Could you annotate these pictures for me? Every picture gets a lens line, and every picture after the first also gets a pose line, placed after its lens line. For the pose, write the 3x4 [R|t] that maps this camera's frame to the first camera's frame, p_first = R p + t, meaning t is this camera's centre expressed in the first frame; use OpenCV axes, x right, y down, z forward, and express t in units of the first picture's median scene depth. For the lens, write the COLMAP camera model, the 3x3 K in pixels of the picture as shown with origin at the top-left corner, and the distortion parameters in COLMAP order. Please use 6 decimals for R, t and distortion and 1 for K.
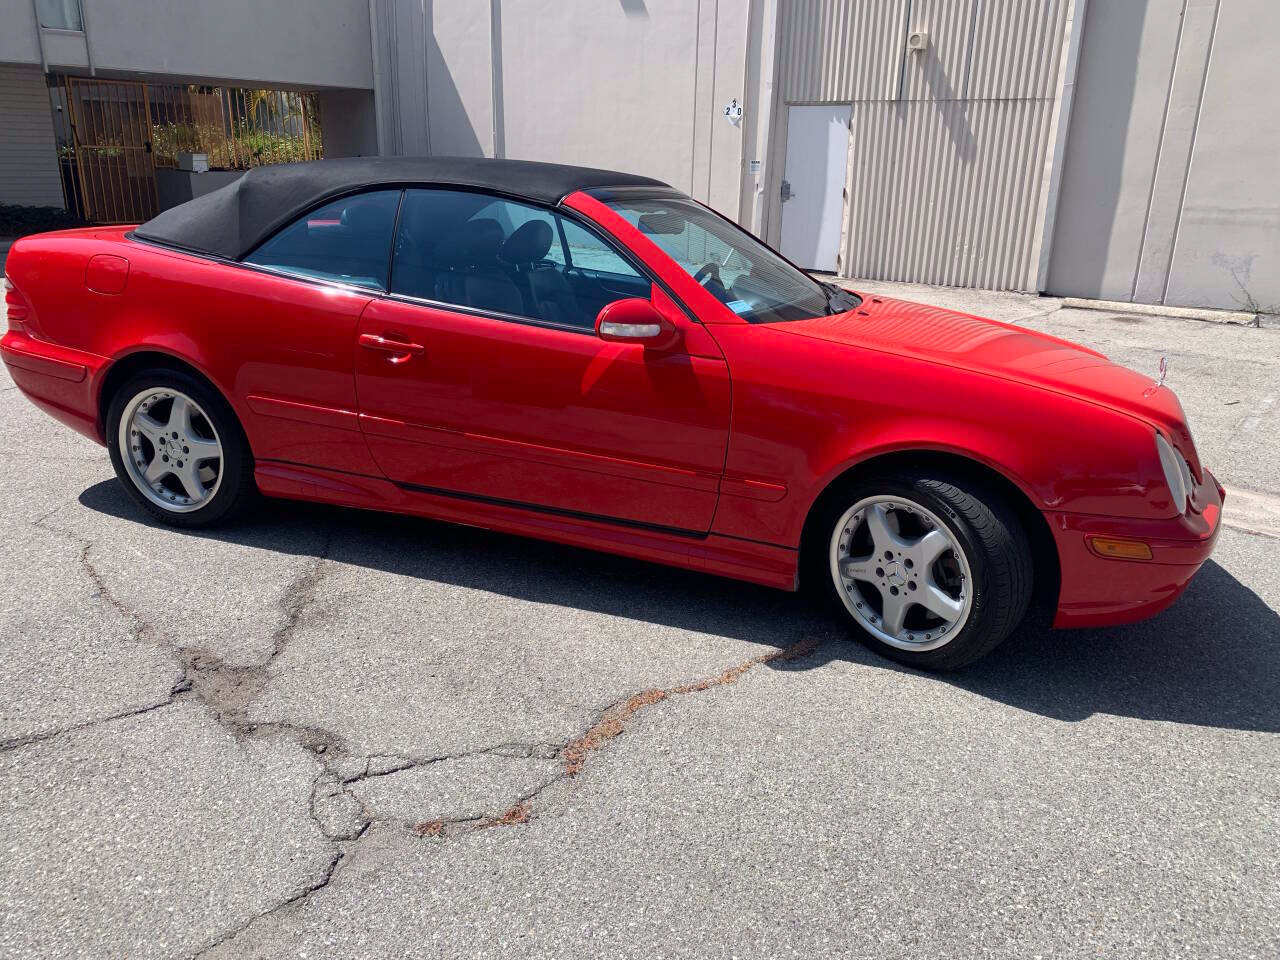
lens RADIAL K [[986.9, 0, 646.8], [0, 986.9, 480.9], [0, 0, 1]] dist [0.005977, -0.011241]
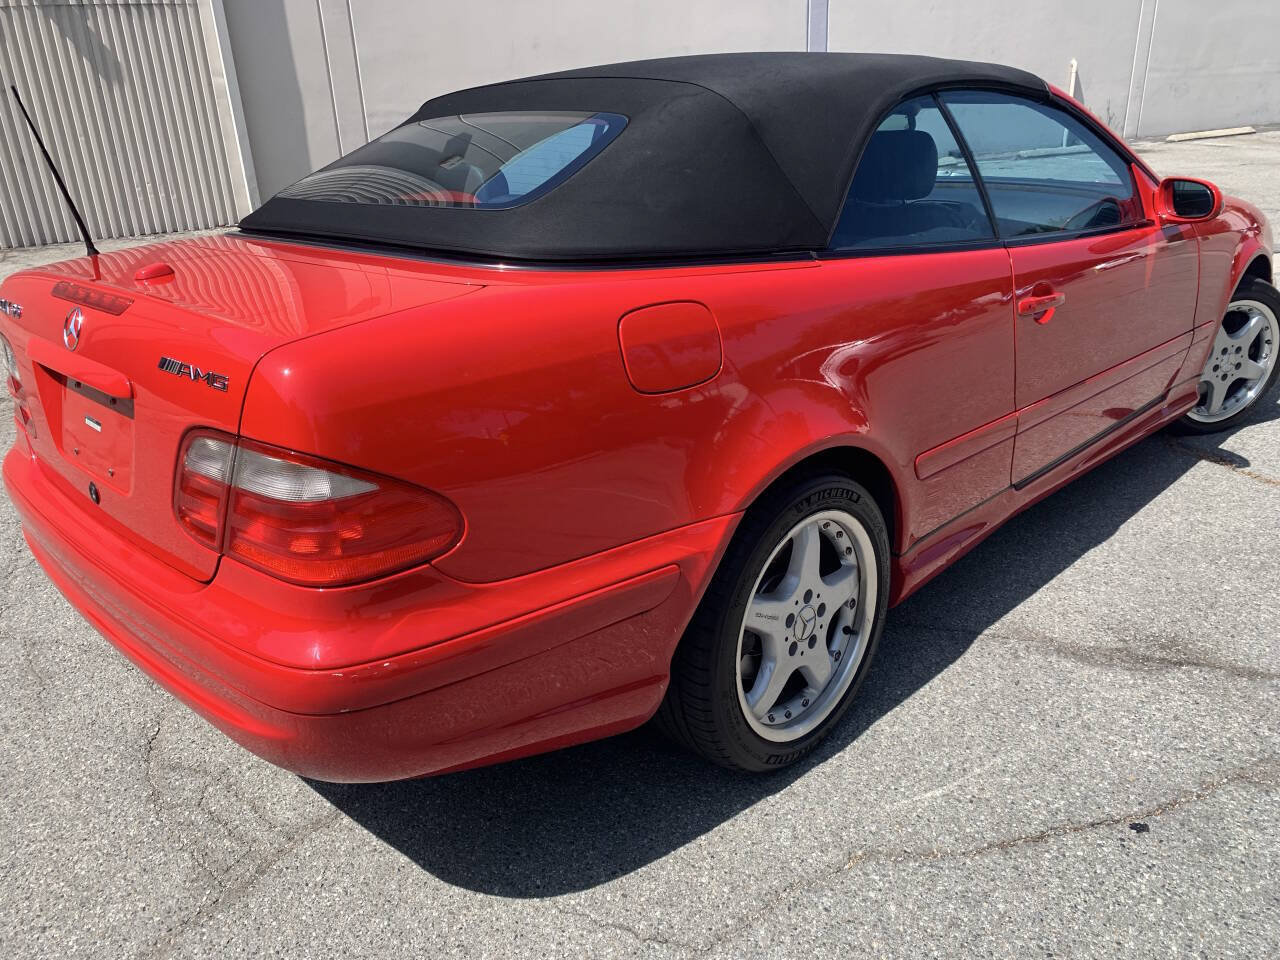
lens RADIAL K [[1001.1, 0, 669.3], [0, 1001.1, 475.9], [0, 0, 1]] dist [-0.010835, 0.013282]
pose [[0.417788, -0.378342, 0.826021, -0.280617], [0.326672, 0.910922, 0.252003, -0.080300], [-0.847784, 0.164554, 0.504166, 0.234113]]
